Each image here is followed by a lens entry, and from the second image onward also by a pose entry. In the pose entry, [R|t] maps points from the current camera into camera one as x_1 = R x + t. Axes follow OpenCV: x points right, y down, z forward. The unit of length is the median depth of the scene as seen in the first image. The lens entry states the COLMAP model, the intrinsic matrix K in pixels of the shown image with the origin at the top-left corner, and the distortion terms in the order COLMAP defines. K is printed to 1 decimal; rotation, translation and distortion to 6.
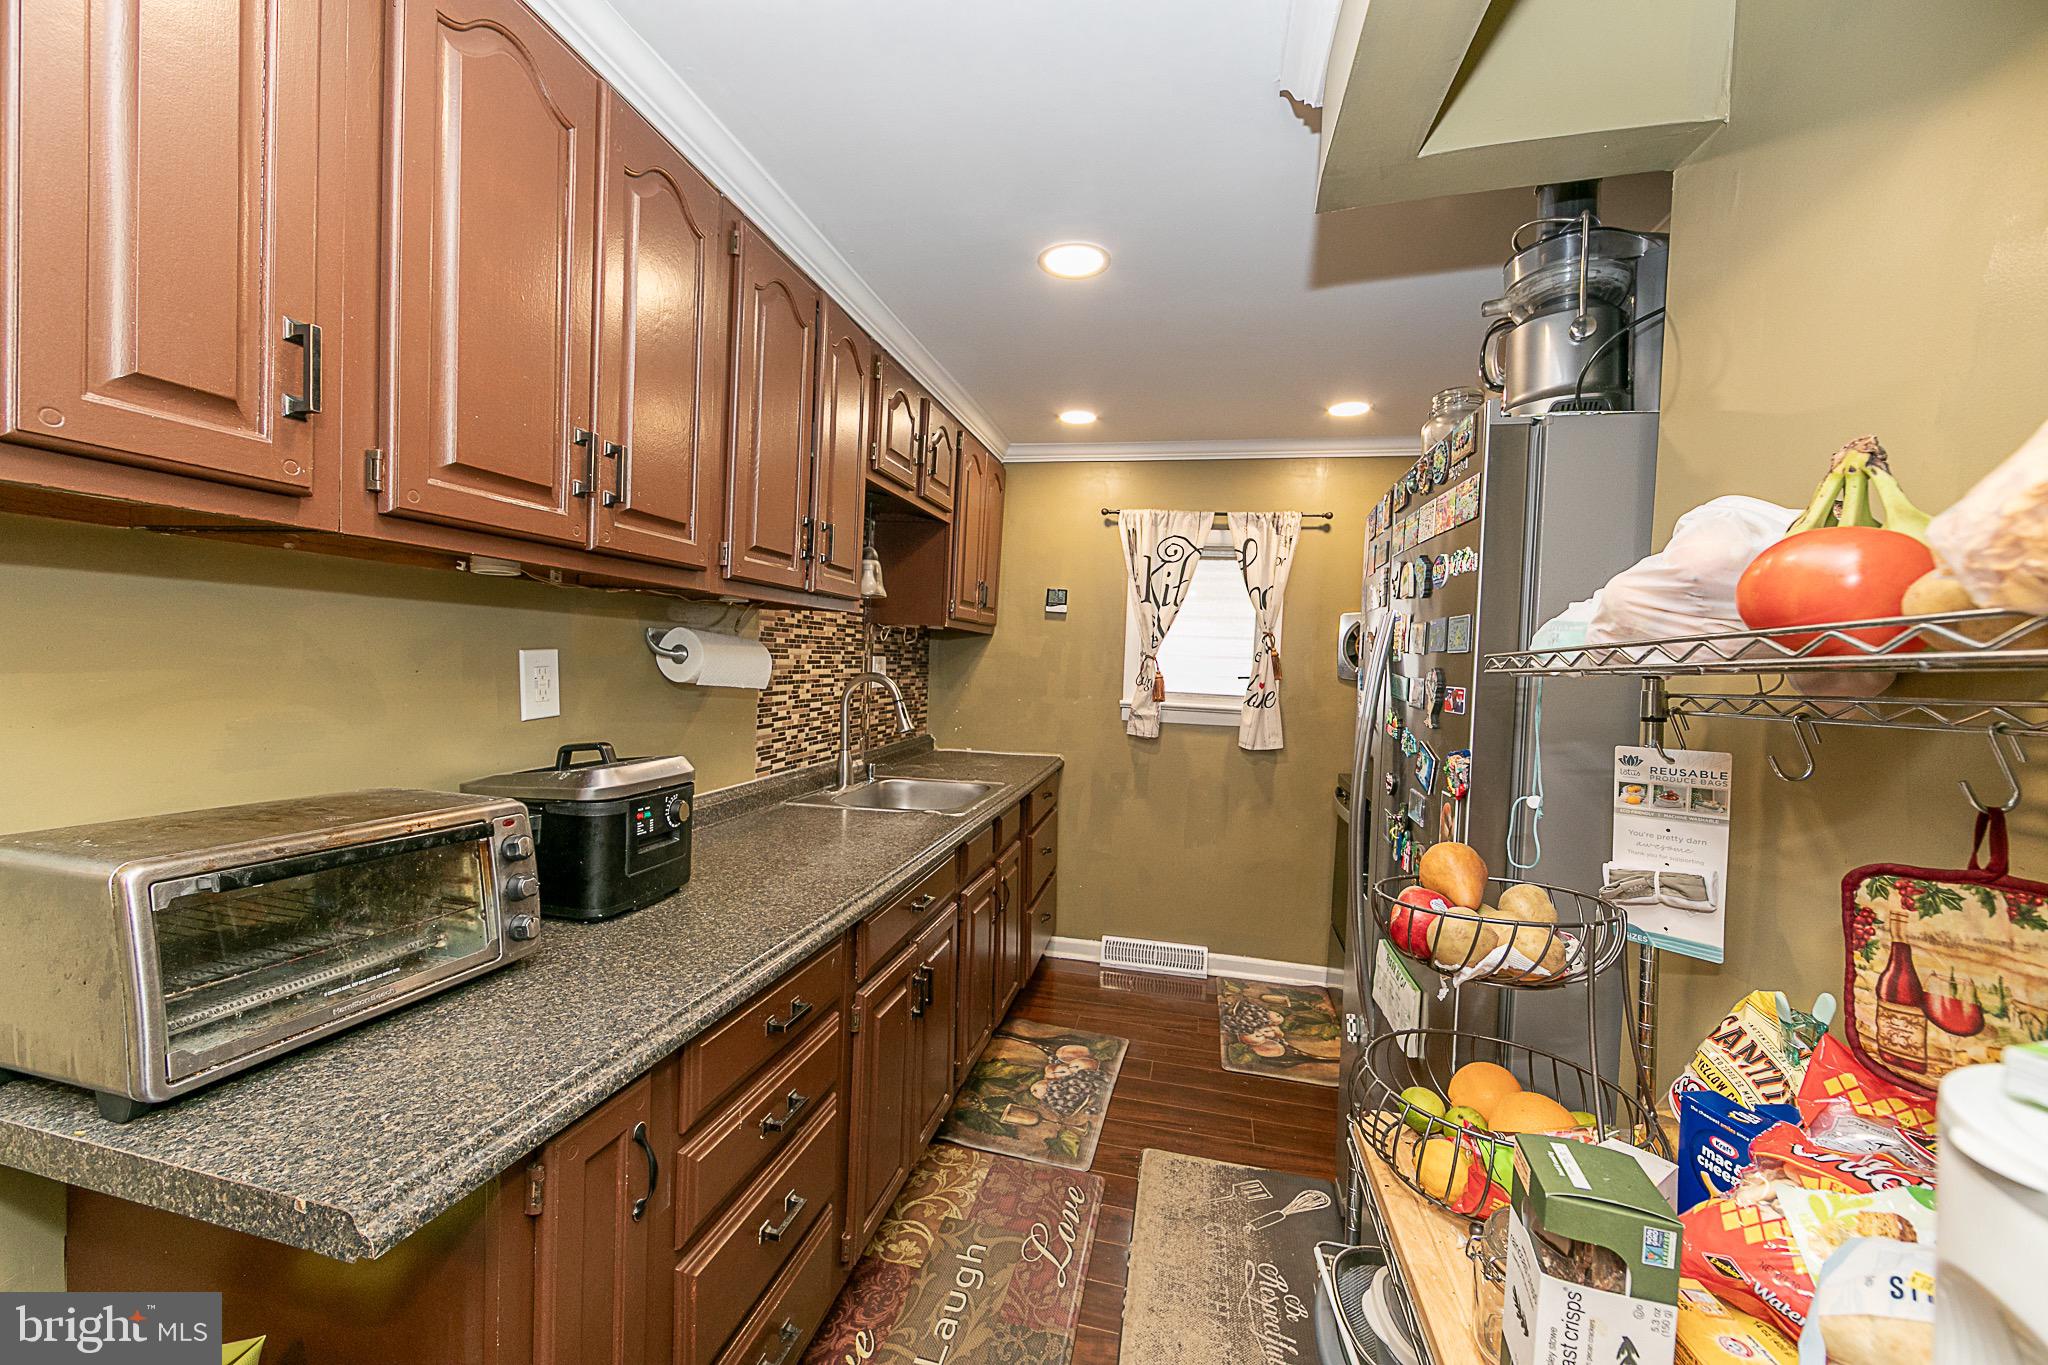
lens RADIAL K [[799.4, 0, 1020.2], [0, 799.4, 682.9], [0, 0, 1]] dist [-0.002856, -0.001043]
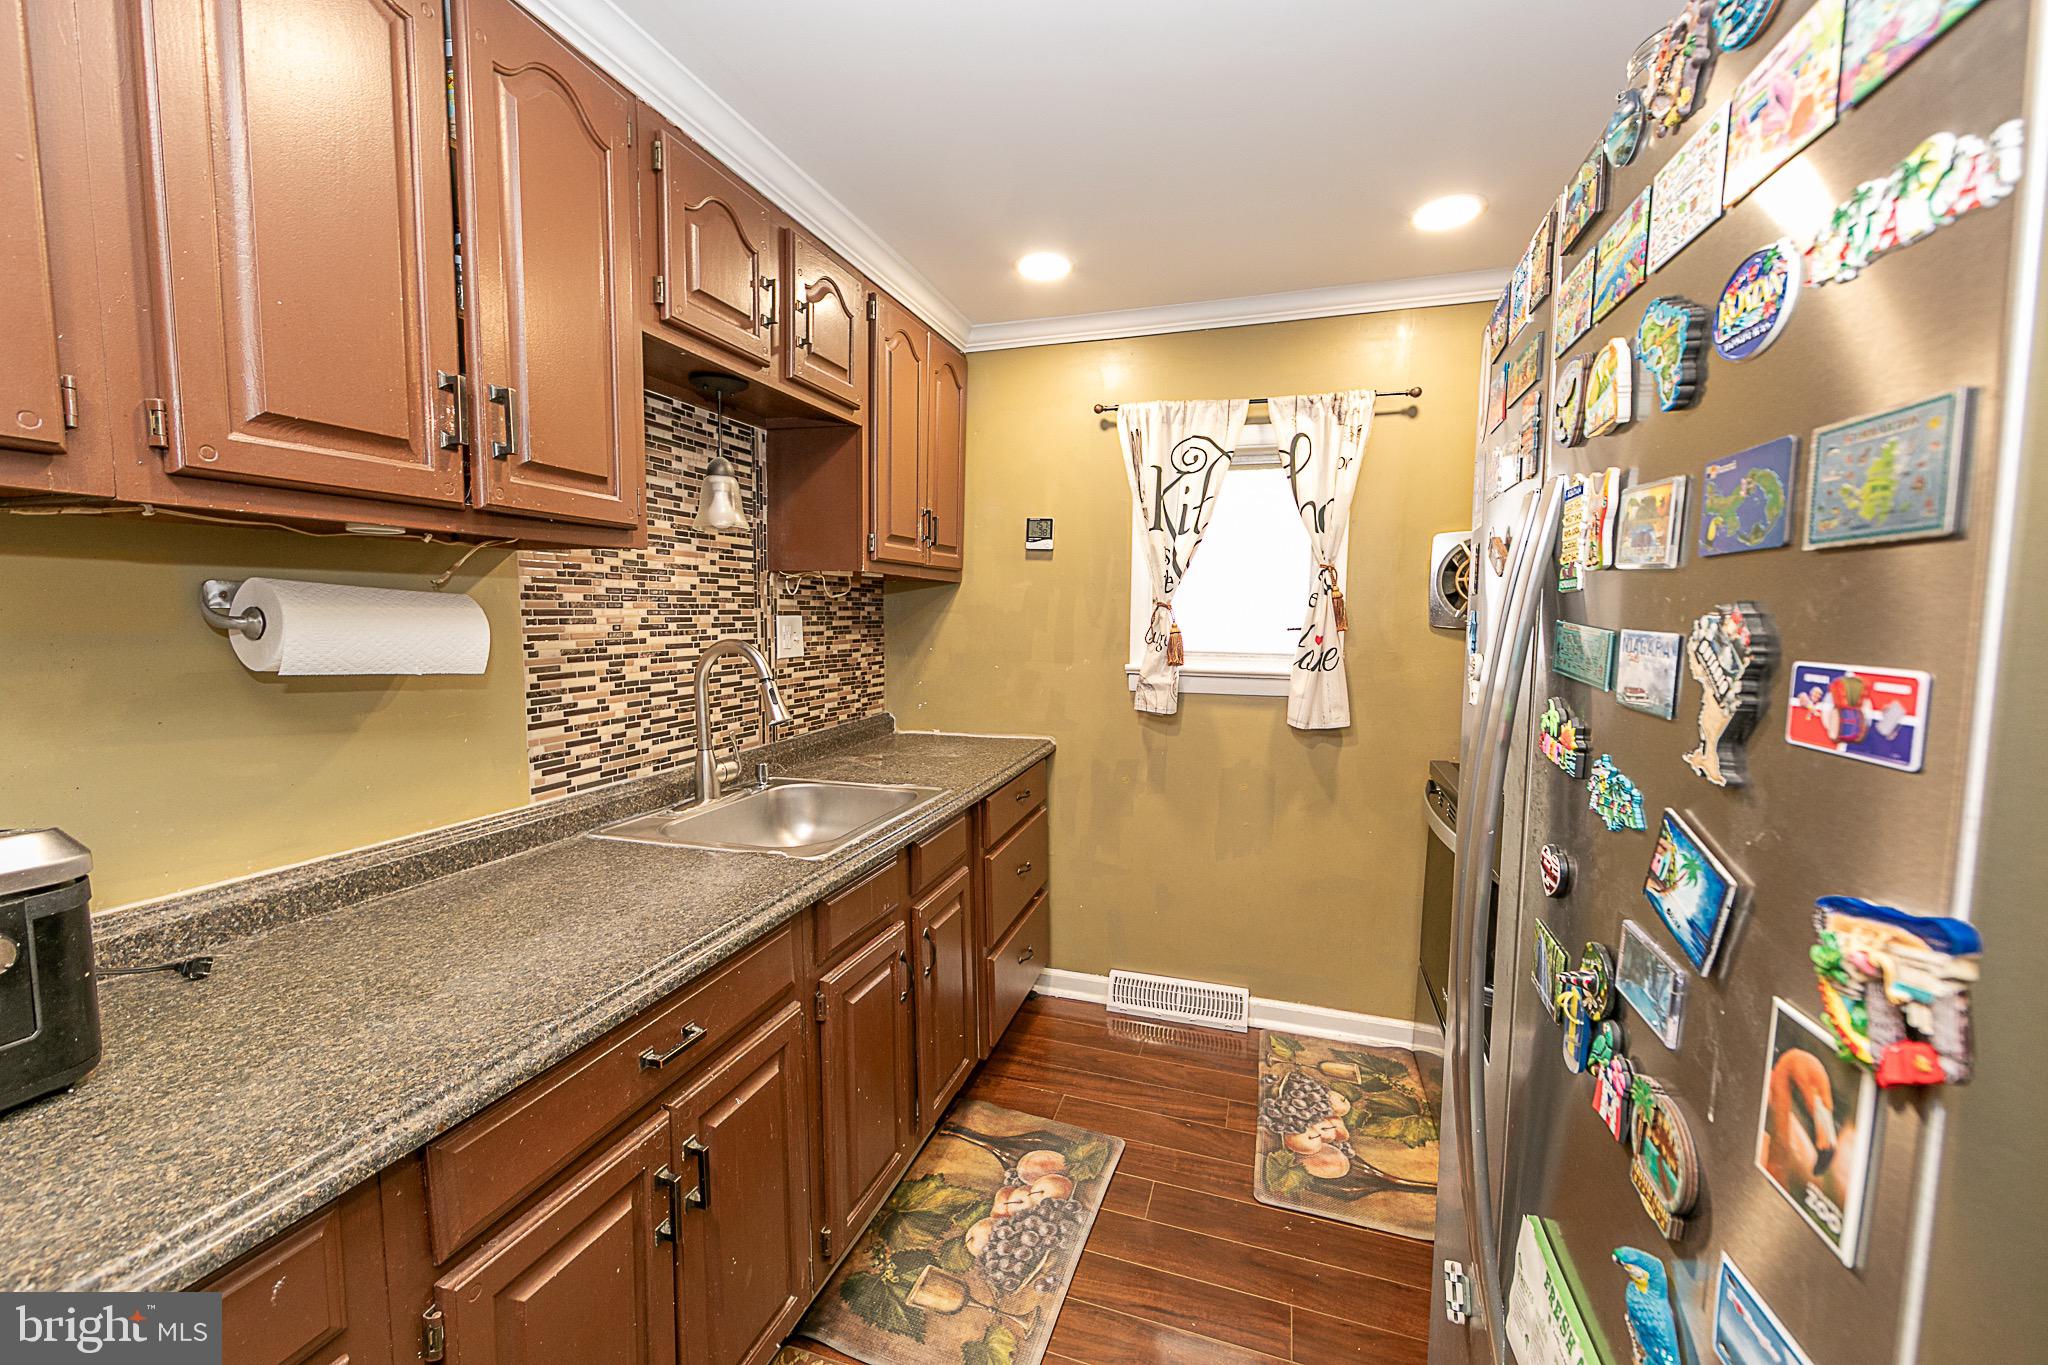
lens RADIAL K [[799.4, 0, 1020.5], [0, 799.4, 683.7], [0, 0, 1]] dist [-0.002856, -0.001043]
pose [[0.995119, -0.022973, -0.095972, 0.123930], [0.028387, 0.998059, 0.055425, -0.005598], [0.094512, -0.057878, 0.993840, 0.309627]]
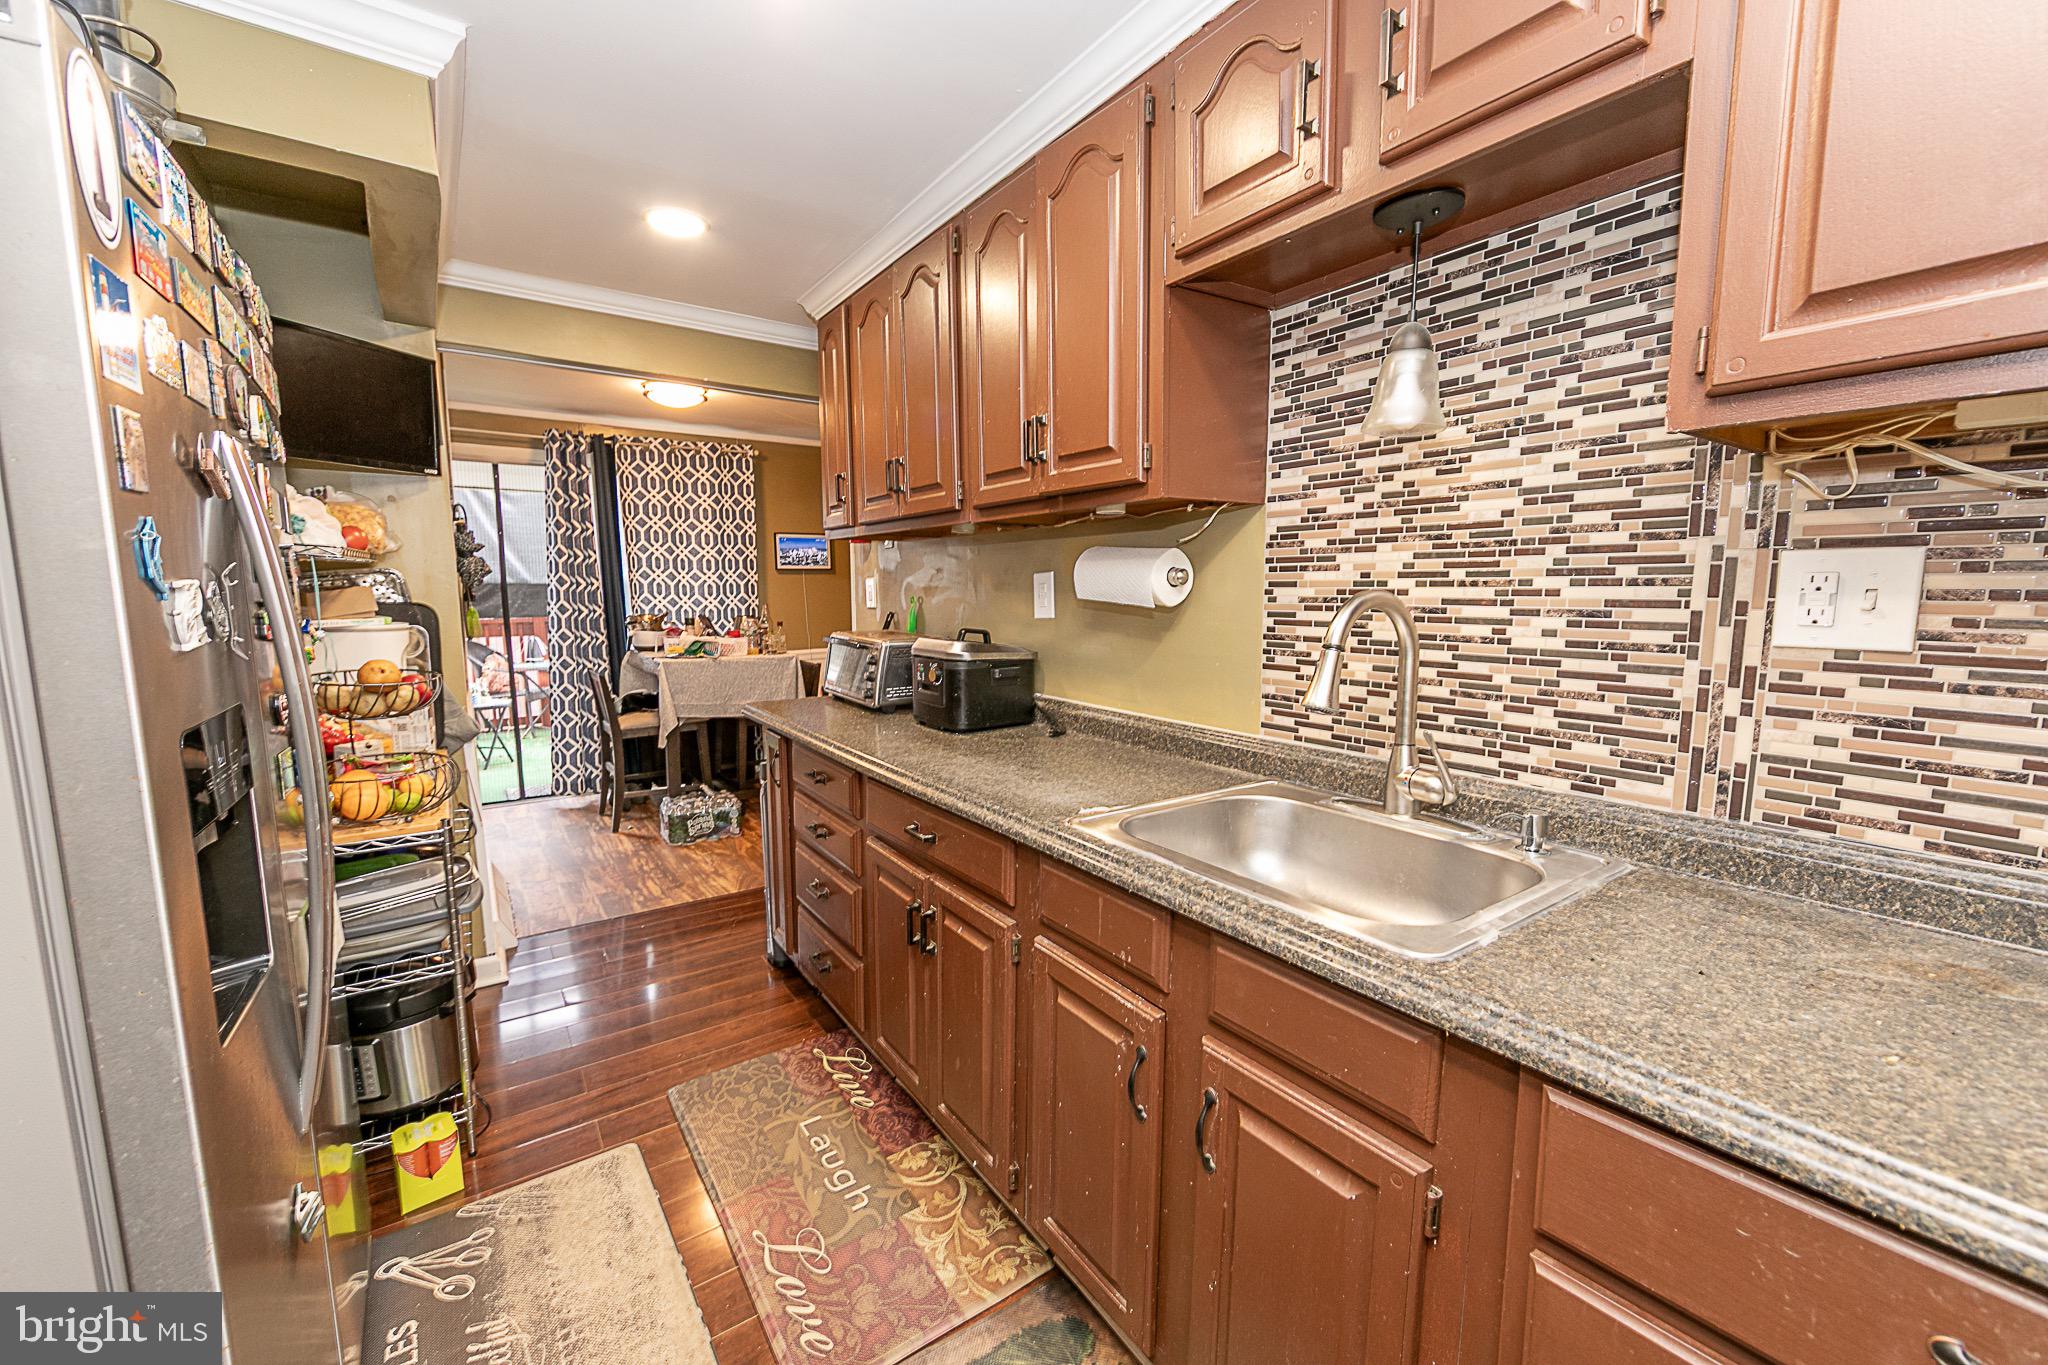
lens RADIAL K [[799.4, 0, 1015.8], [0, 799.4, 689.0], [0, 0, 1]] dist [-0.002856, -0.001043]
pose [[-0.670074, 0.057566, -0.740059, 0.311709], [-0.046940, 0.991707, 0.119641, -0.000970], [0.740809, 0.114907, -0.661815, 1.100254]]
